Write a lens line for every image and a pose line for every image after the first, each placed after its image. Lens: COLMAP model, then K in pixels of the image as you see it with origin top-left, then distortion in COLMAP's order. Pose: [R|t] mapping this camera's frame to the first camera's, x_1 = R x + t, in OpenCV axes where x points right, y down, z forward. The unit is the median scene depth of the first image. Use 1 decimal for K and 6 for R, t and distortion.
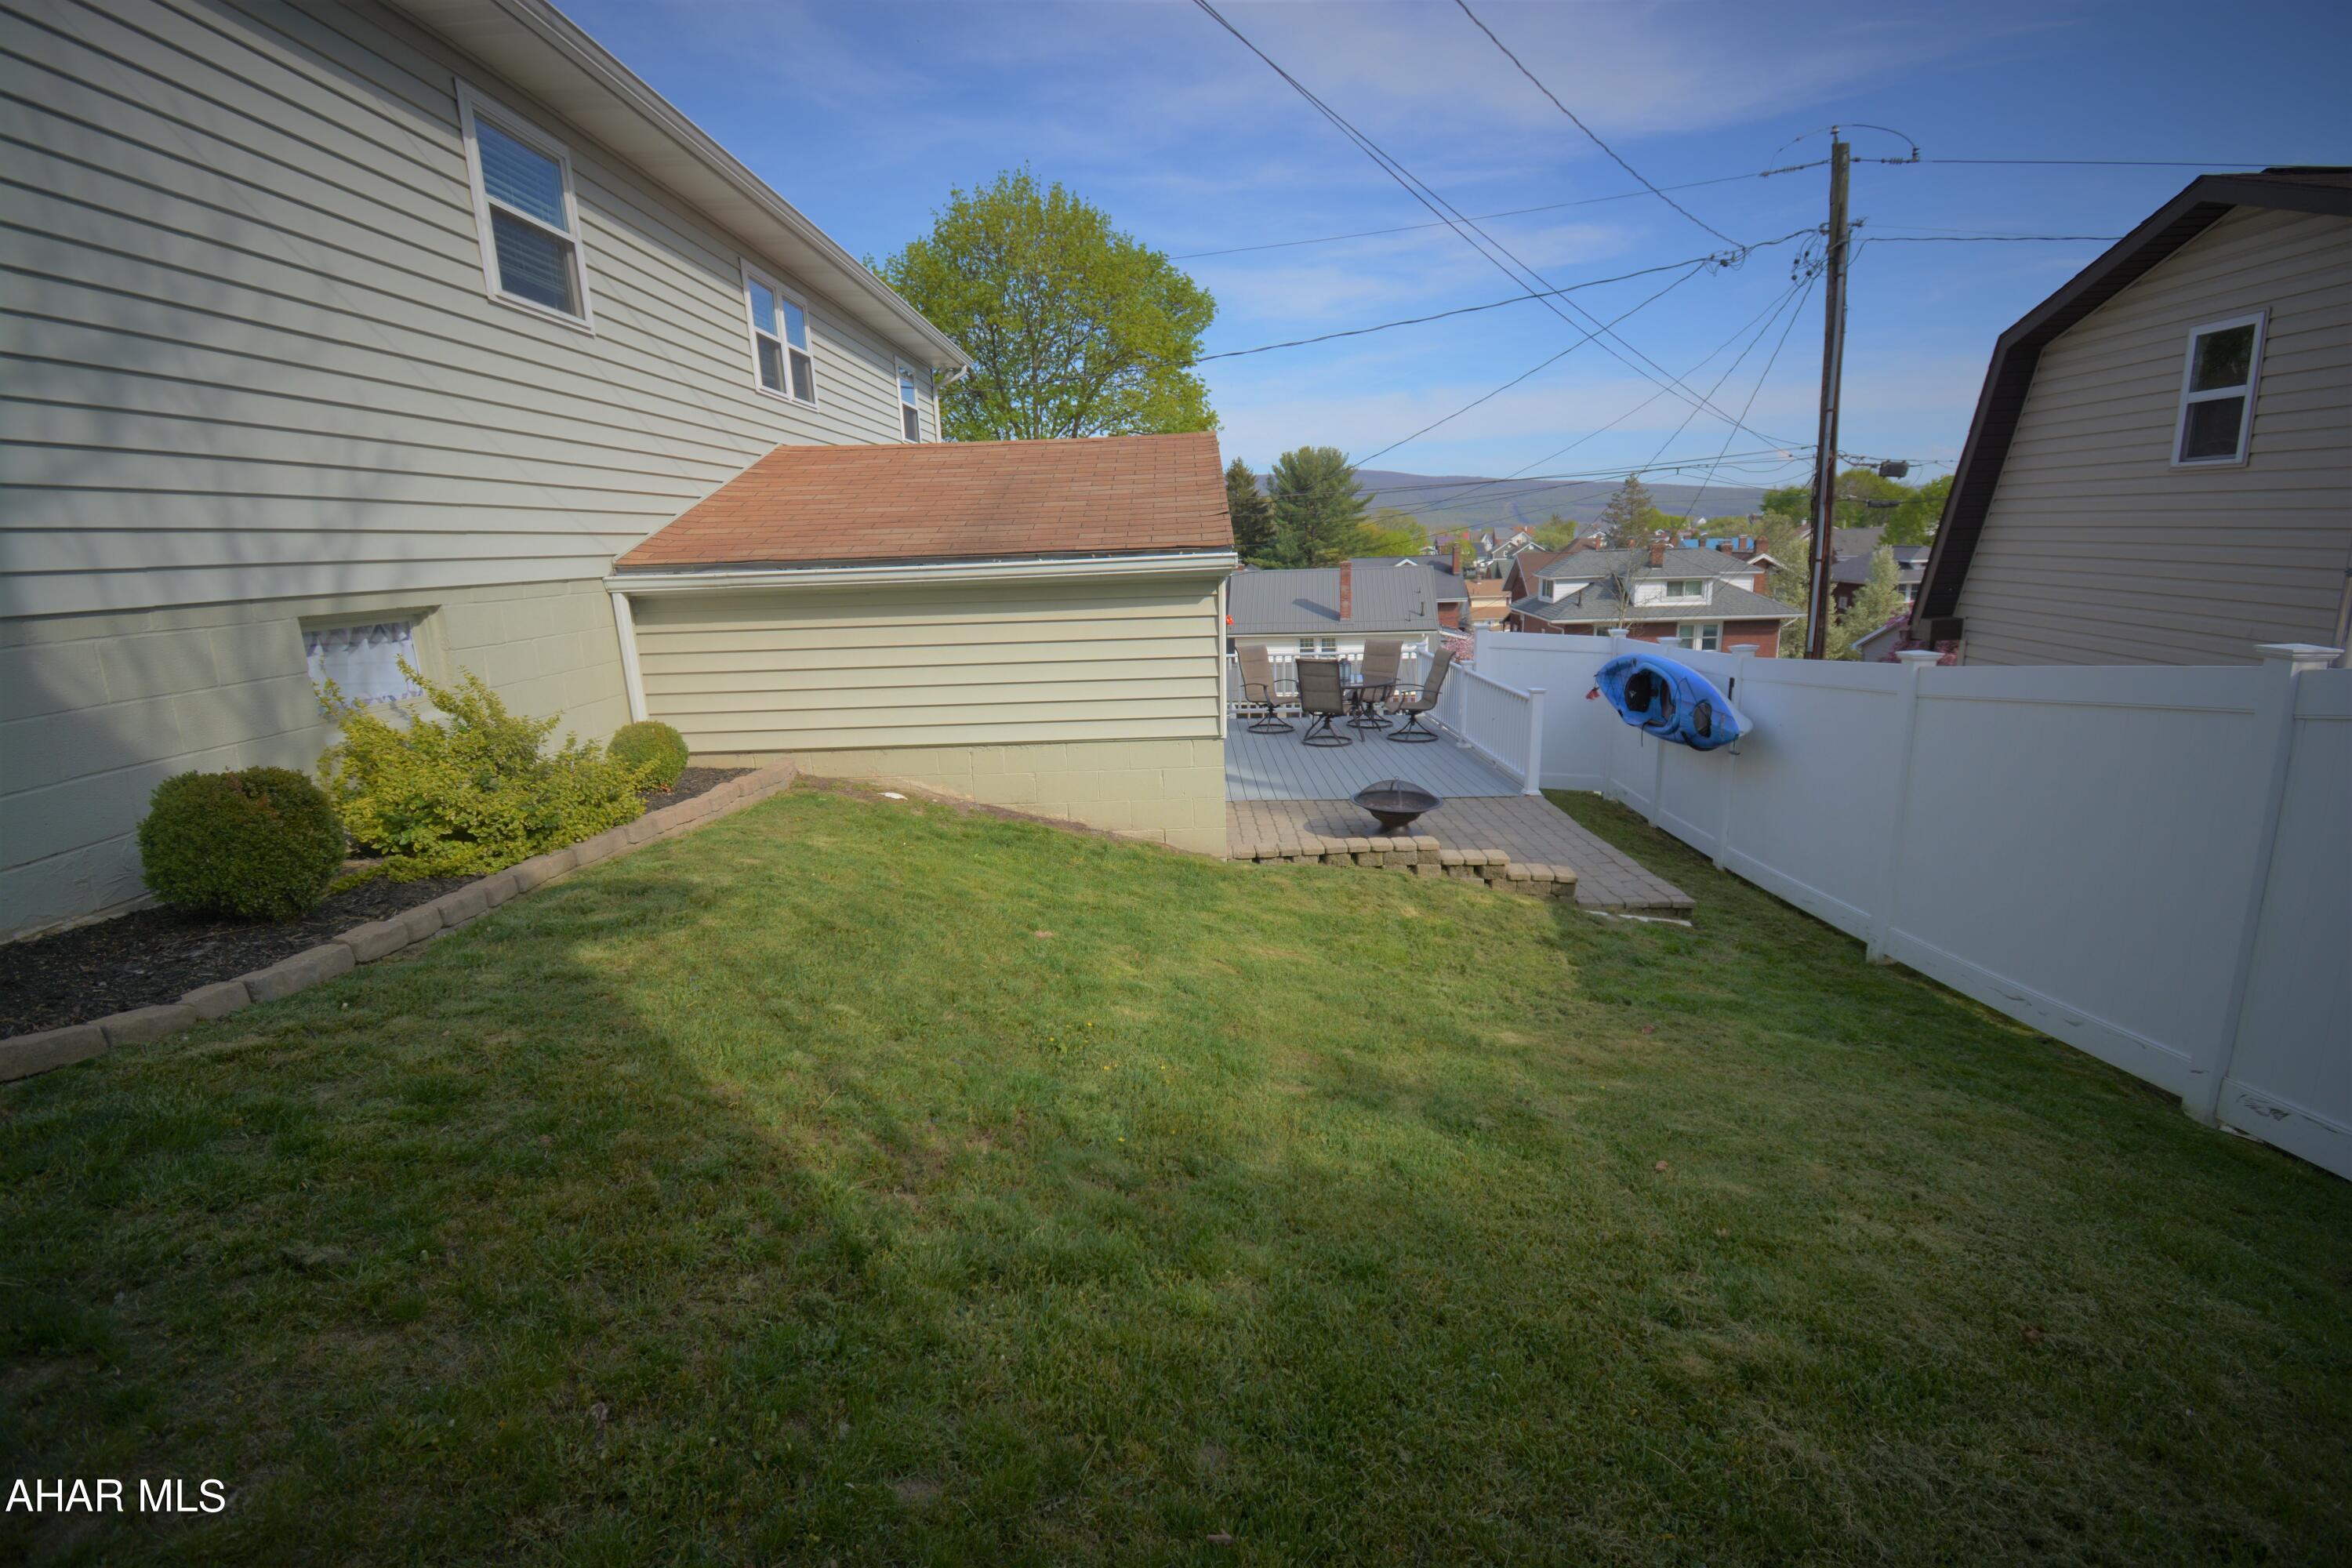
lens RADIAL K [[1037.7, 0, 1187.9], [0, 1037.7, 786.7], [0, 0, 1]] dist [-0.002560, -0.008396]
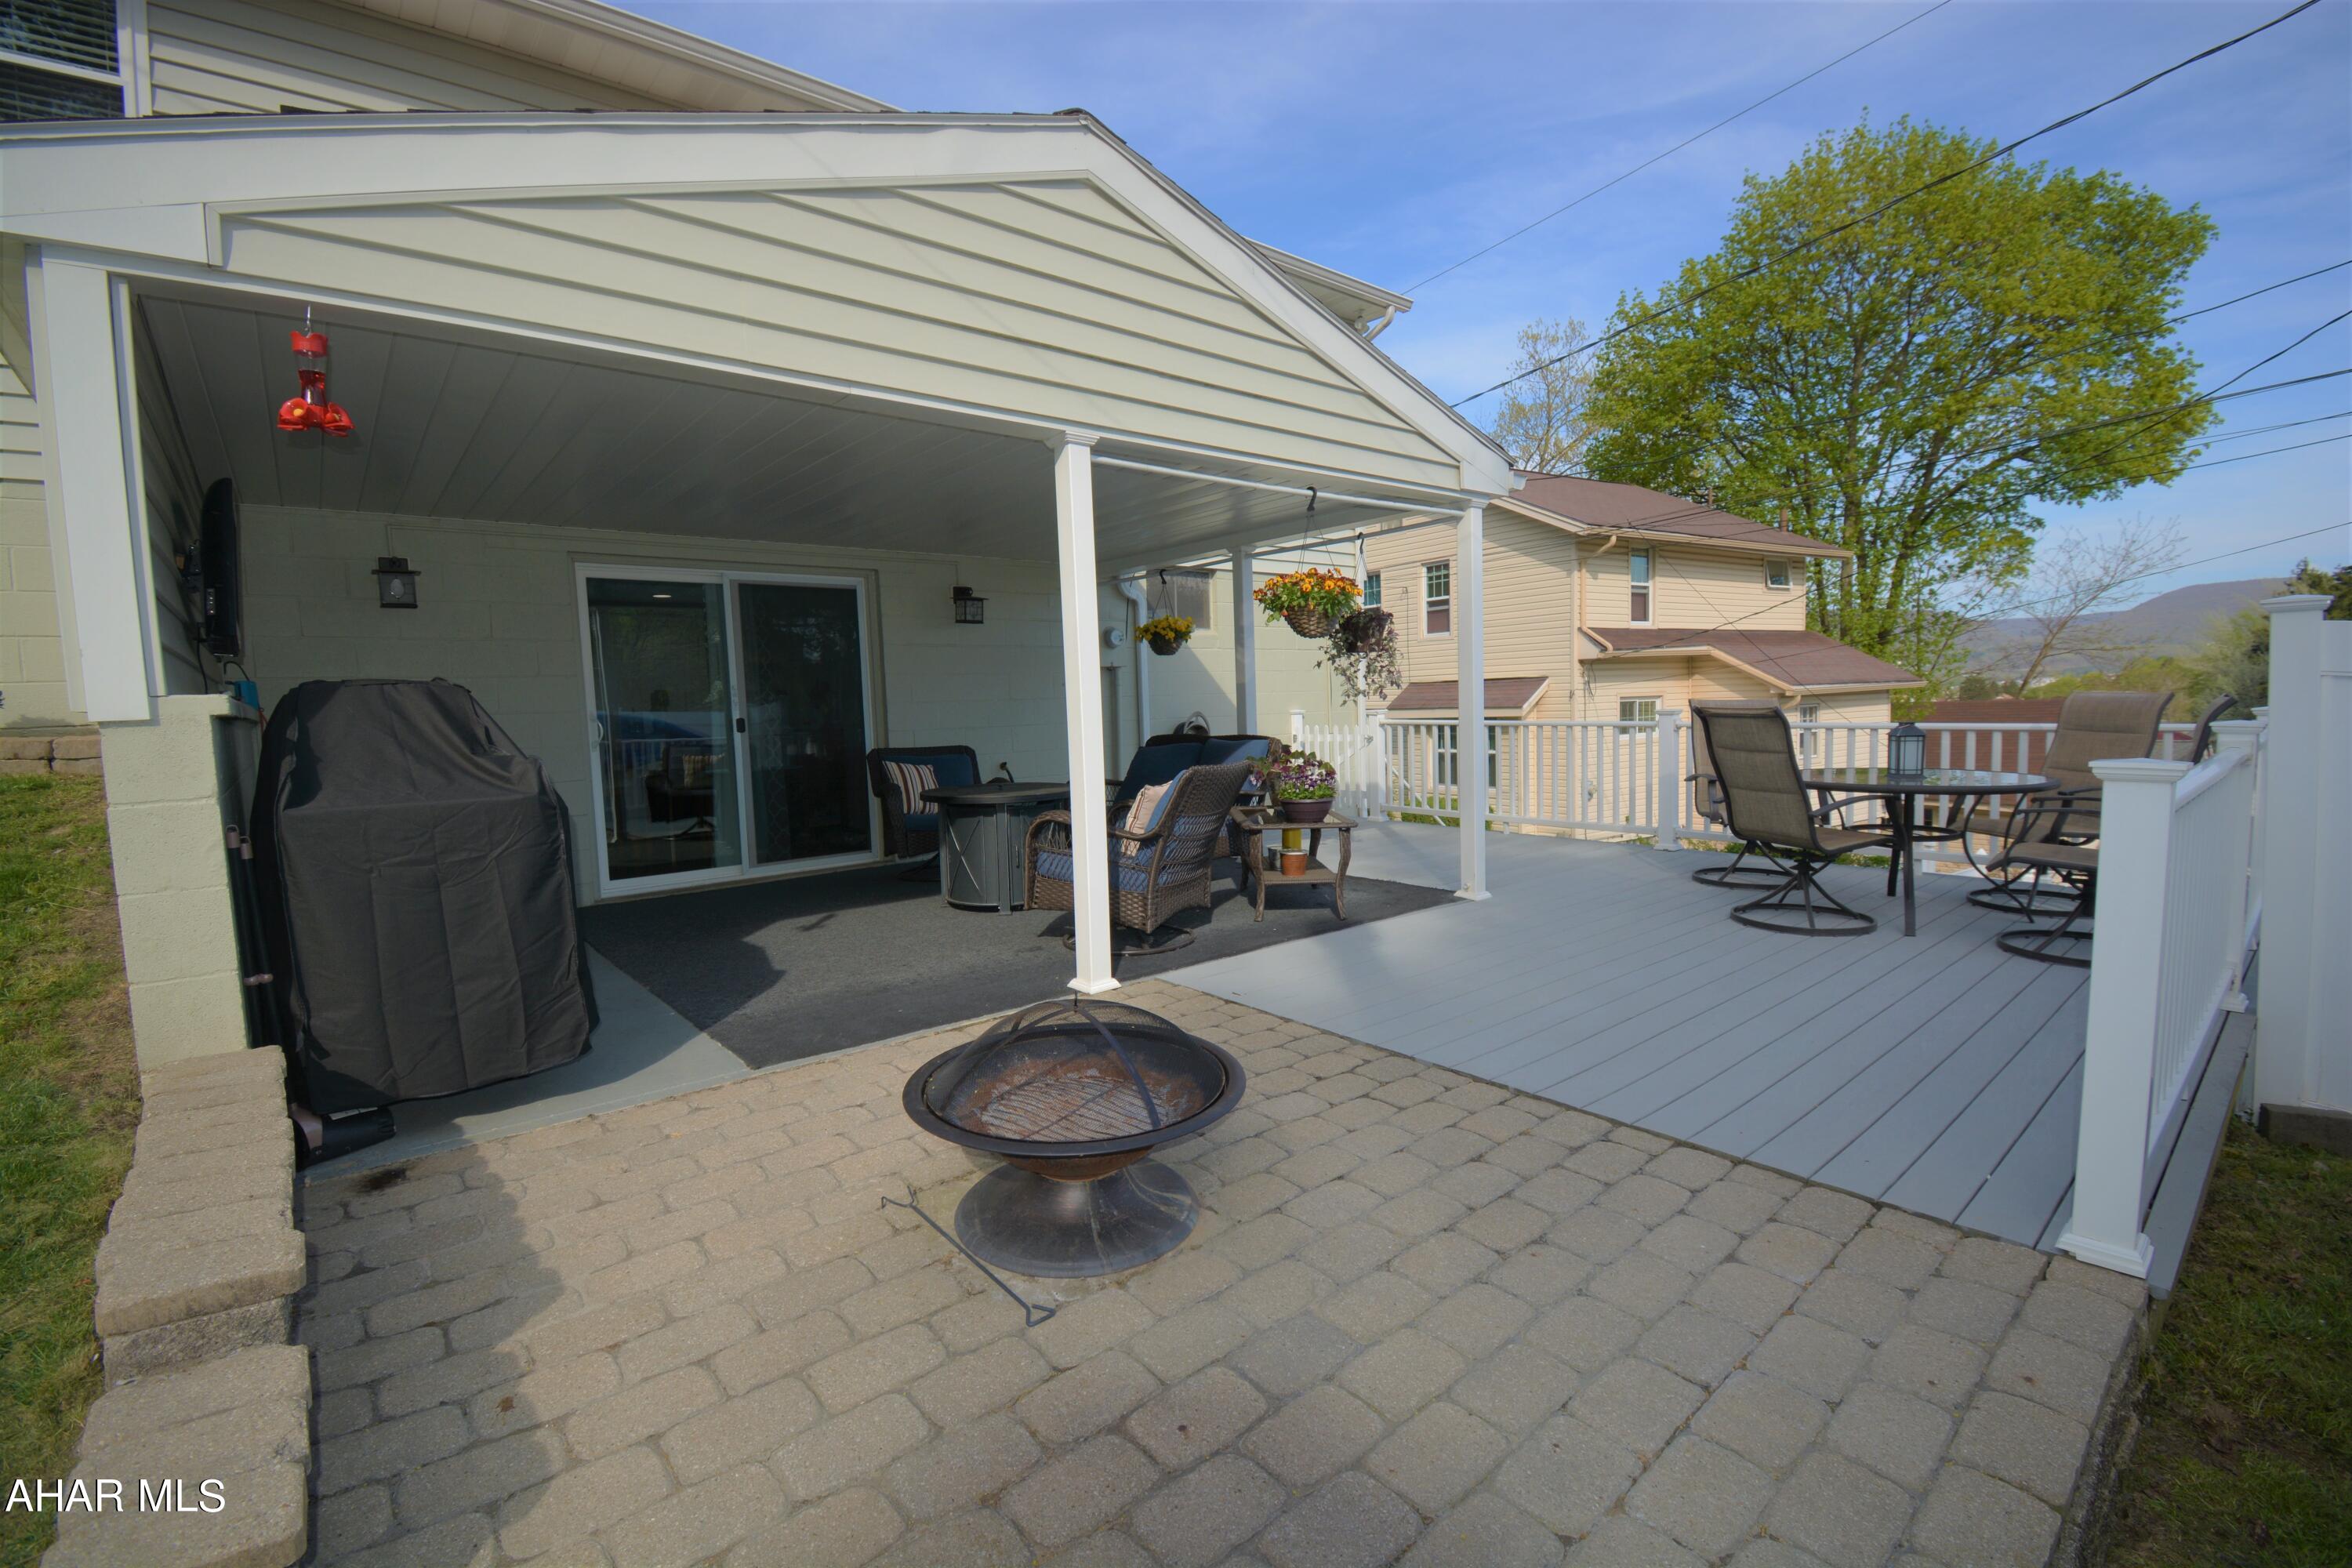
lens RADIAL K [[1037.7, 0, 1180.0], [0, 1037.7, 782.6], [0, 0, 1]] dist [-0.002560, -0.008396]
pose [[0.651655, 0.059999, -0.756139, 0.527813], [-0.151617, 0.987052, -0.052344, -0.067326], [0.743208, 0.148754, 0.652314, 1.008361]]
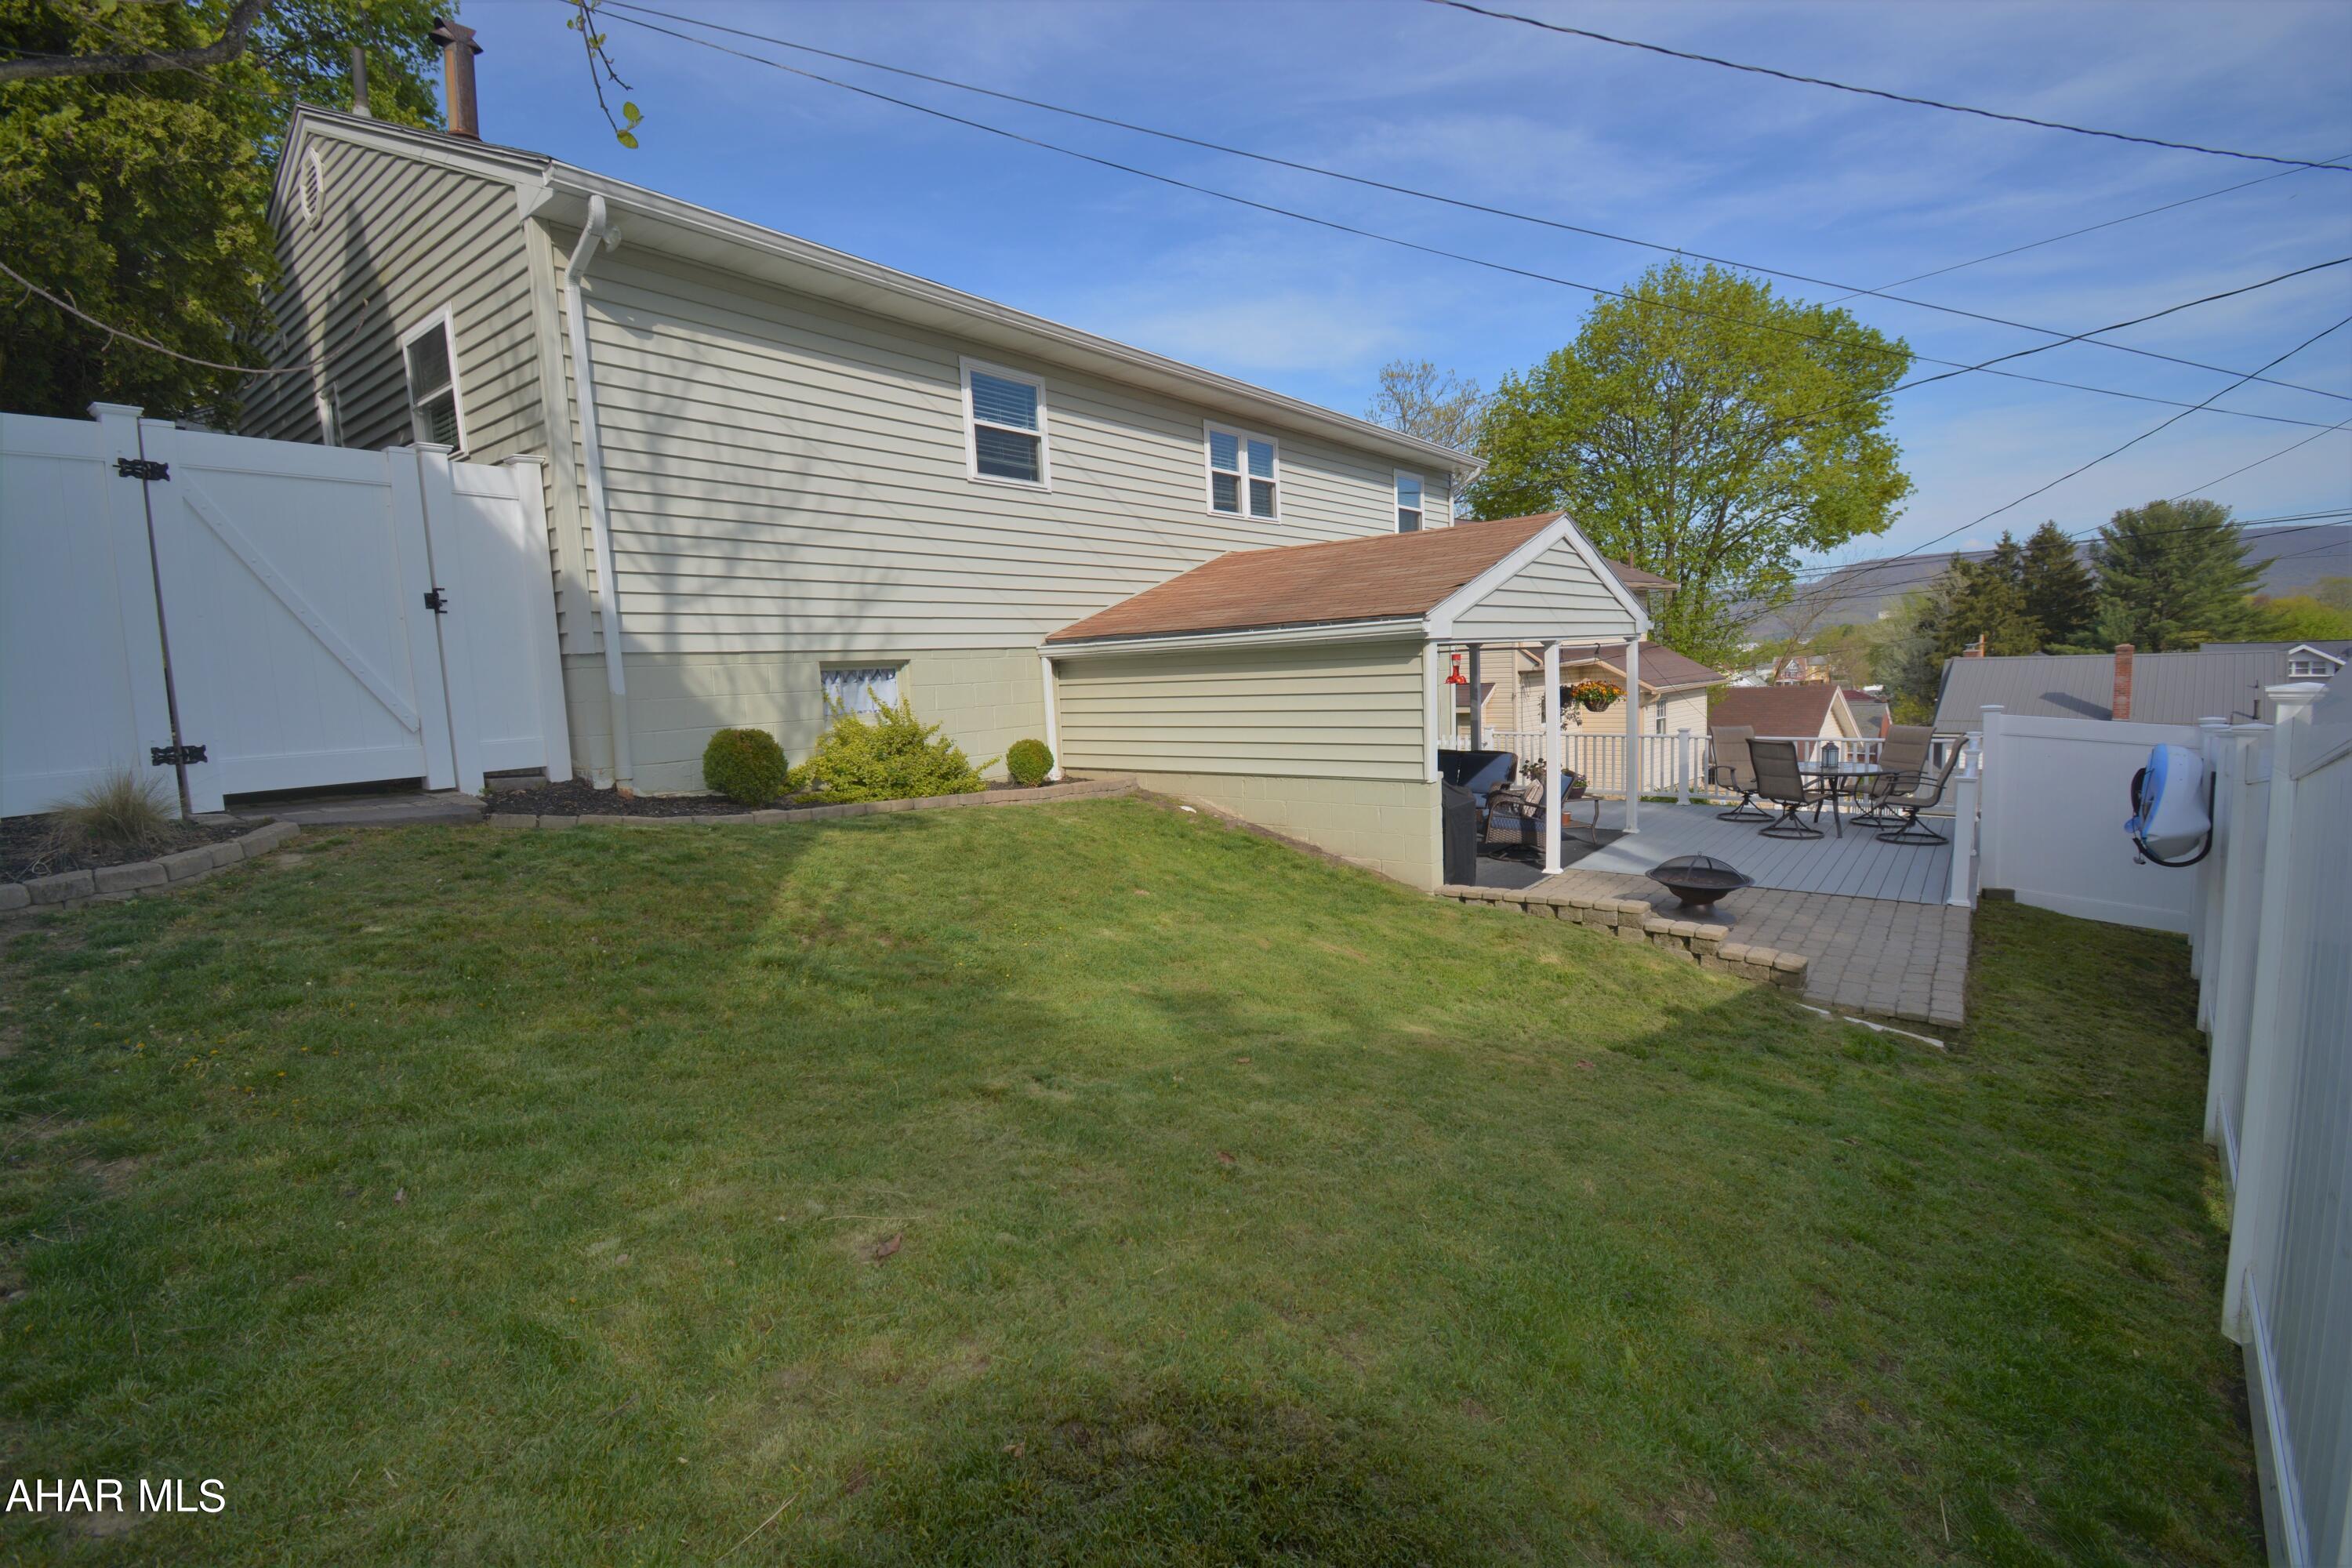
lens RADIAL K [[1037.7, 0, 1174.7], [0, 1037.7, 777.3], [0, 0, 1]] dist [-0.002560, -0.008396]
pose [[0.782174, 0.062299, -0.619938, 0.509644], [-0.122696, 0.990906, -0.055227, 0.043043], [0.610860, 0.119261, 0.782705, -0.038645]]
